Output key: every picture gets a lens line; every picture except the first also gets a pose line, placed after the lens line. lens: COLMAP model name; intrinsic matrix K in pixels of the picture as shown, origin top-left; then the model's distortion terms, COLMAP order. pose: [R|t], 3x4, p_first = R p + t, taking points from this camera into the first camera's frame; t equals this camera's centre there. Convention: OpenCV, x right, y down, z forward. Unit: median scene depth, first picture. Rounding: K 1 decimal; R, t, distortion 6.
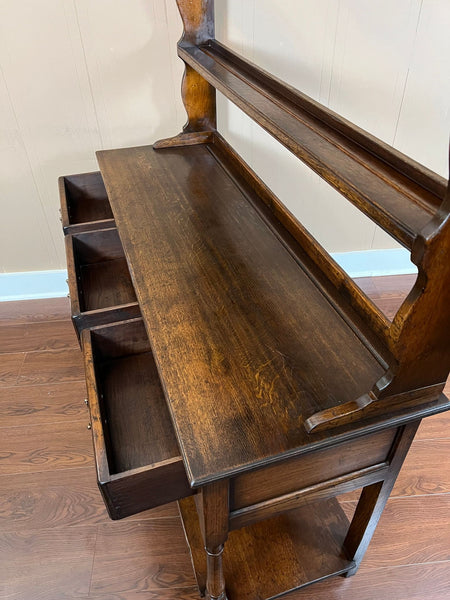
lens RADIAL K [[449.4, 0, 225.0], [0, 449.4, 300.0], [0, 0, 1]] dist [0.073340, -0.088109]
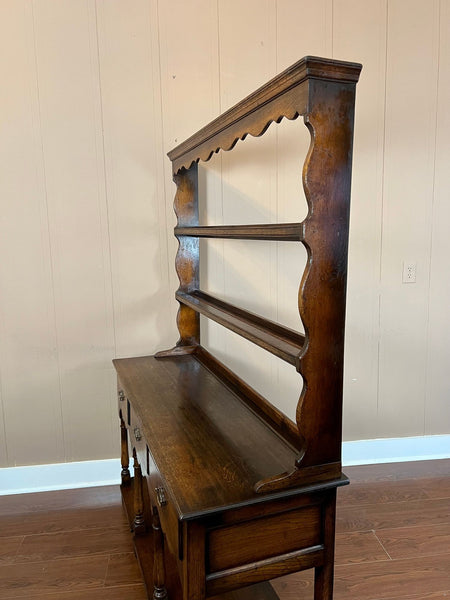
lens RADIAL K [[449.4, 0, 225.0], [0, 449.4, 300.0], [0, 0, 1]] dist [0.073340, -0.088109]
pose [[0.999373, -0.001583, 0.035373, 0.011288], [0.019279, 0.862269, -0.506083, 0.253353], [-0.029700, 0.506448, 0.861759, -0.335119]]
